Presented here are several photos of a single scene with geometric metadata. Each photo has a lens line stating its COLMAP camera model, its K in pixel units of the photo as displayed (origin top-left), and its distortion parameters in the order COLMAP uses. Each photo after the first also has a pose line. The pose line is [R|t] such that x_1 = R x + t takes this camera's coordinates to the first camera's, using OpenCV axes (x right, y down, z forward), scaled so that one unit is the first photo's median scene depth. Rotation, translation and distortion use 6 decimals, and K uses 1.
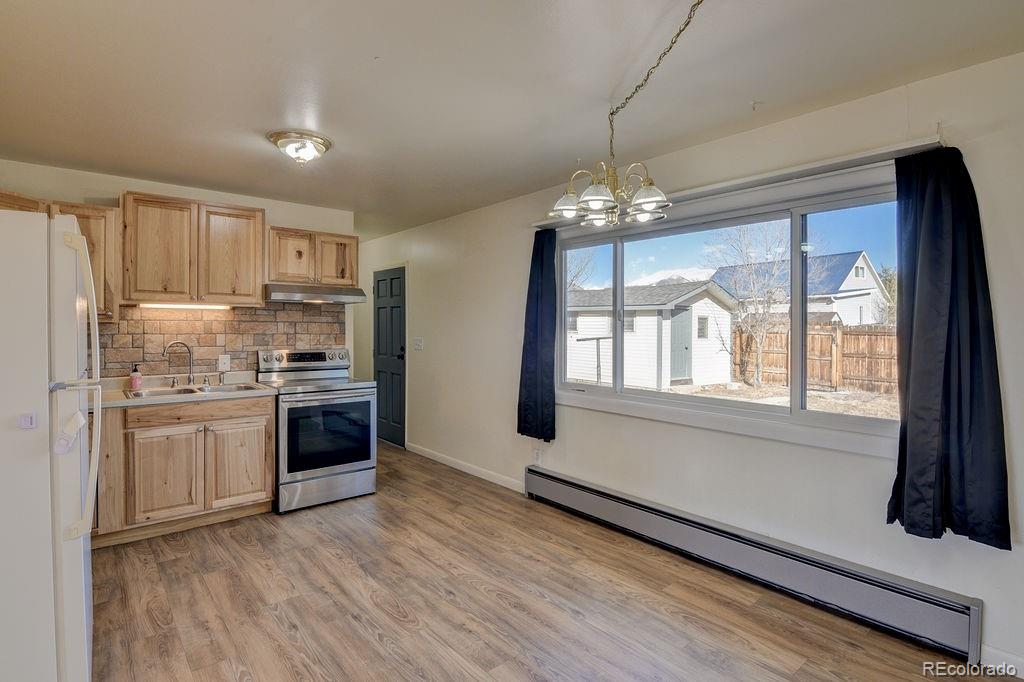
lens RADIAL K [[509.6, 0, 527.8], [0, 509.6, 327.6], [0, 0, 1]] dist [-0.007515, -0.010194]
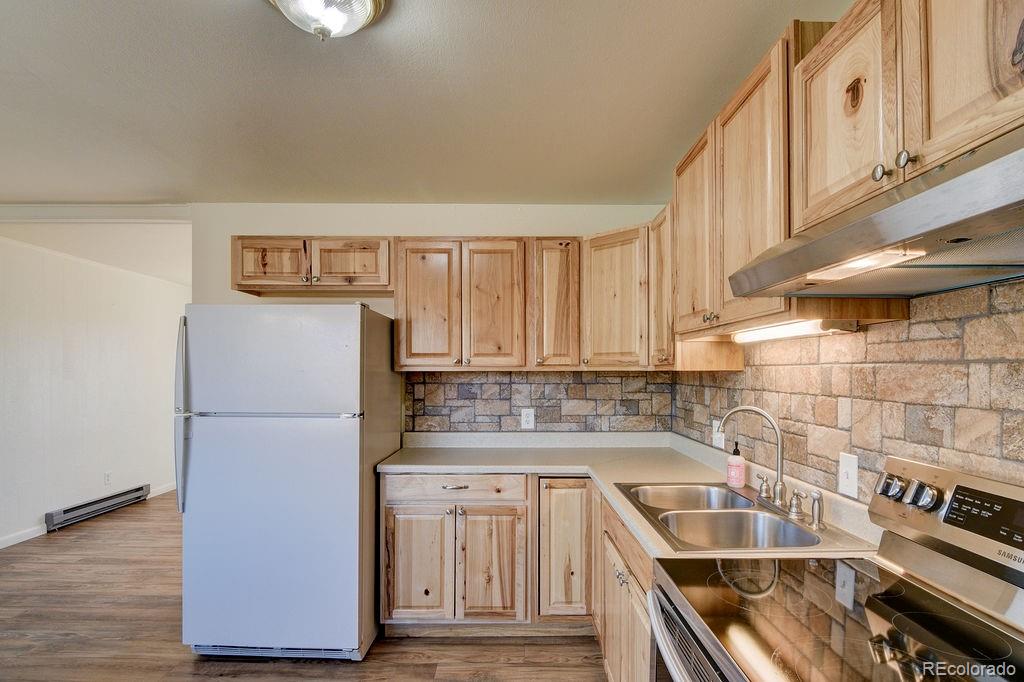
lens RADIAL K [[509.6, 0, 530.6], [0, 509.6, 370.2], [0, 0, 1]] dist [-0.007515, -0.010194]
pose [[-0.662353, -0.006209, -0.749166, -0.176681], [-0.003486, 0.999980, -0.005206, -0.005758], [0.749184, -0.000837, -0.662361, 1.180374]]
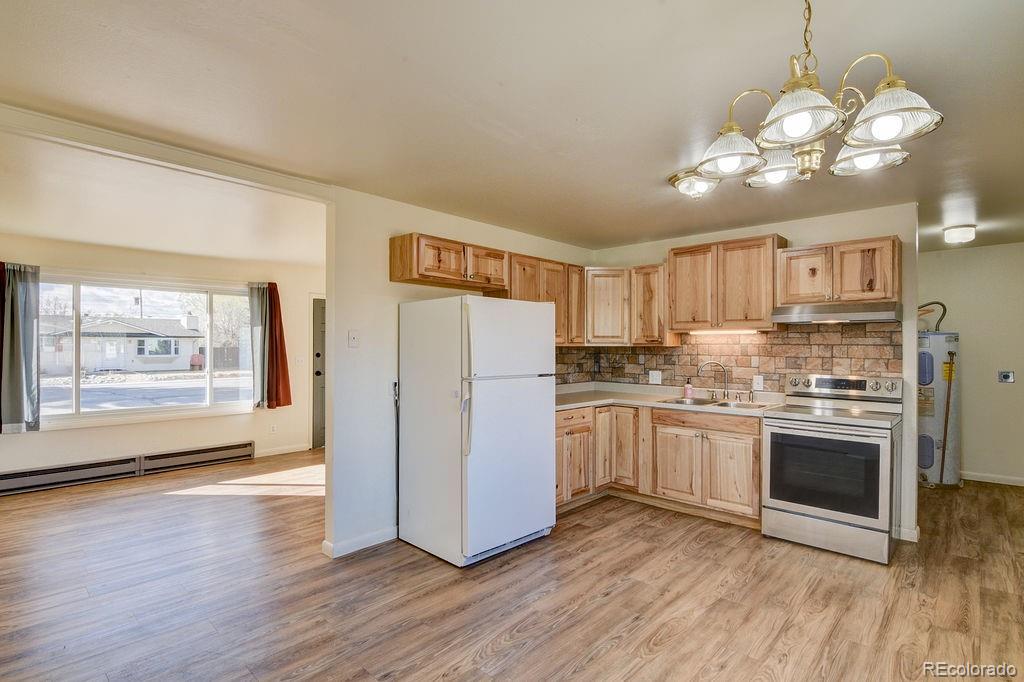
lens RADIAL K [[509.6, 0, 514.0], [0, 509.6, 346.5], [0, 0, 1]] dist [-0.007515, -0.010194]
pose [[0.087921, -0.001572, -0.996126, 0.479706], [-0.002657, 0.999995, -0.001813, -0.005462], [0.996124, 0.002806, 0.087917, 0.424672]]
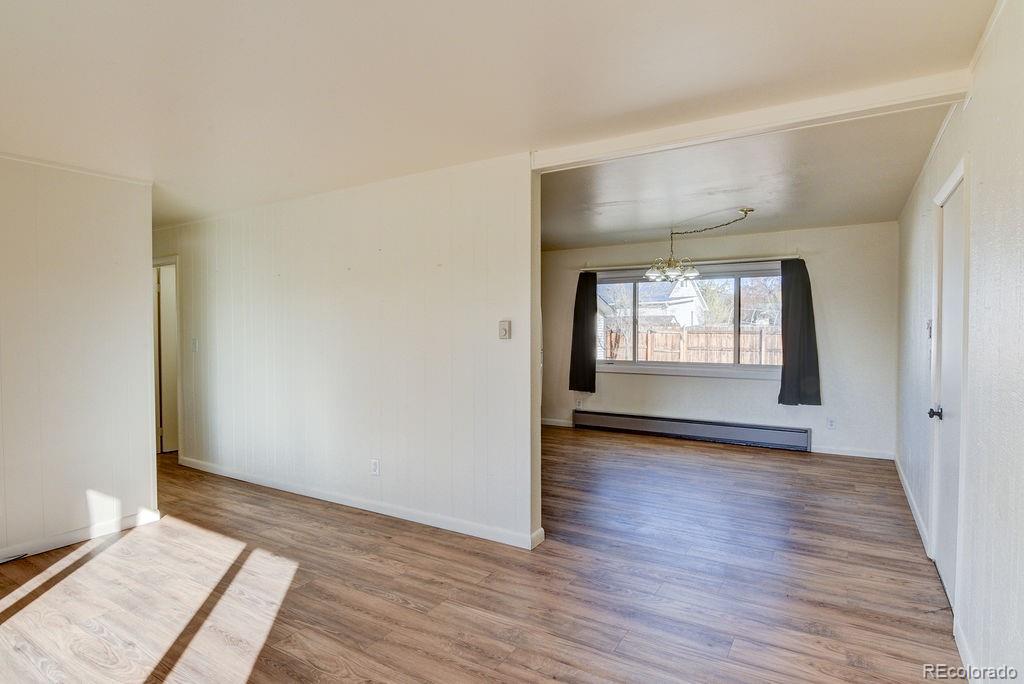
lens RADIAL K [[509.6, 0, 499.6], [0, 509.6, 341.0], [0, 0, 1]] dist [-0.007515, -0.010194]
pose [[0.967497, -0.013359, 0.252528, -0.728440], [0.008181, 0.999734, 0.021545, 0.005093], [-0.252749, -0.018779, 0.967350, -0.632451]]
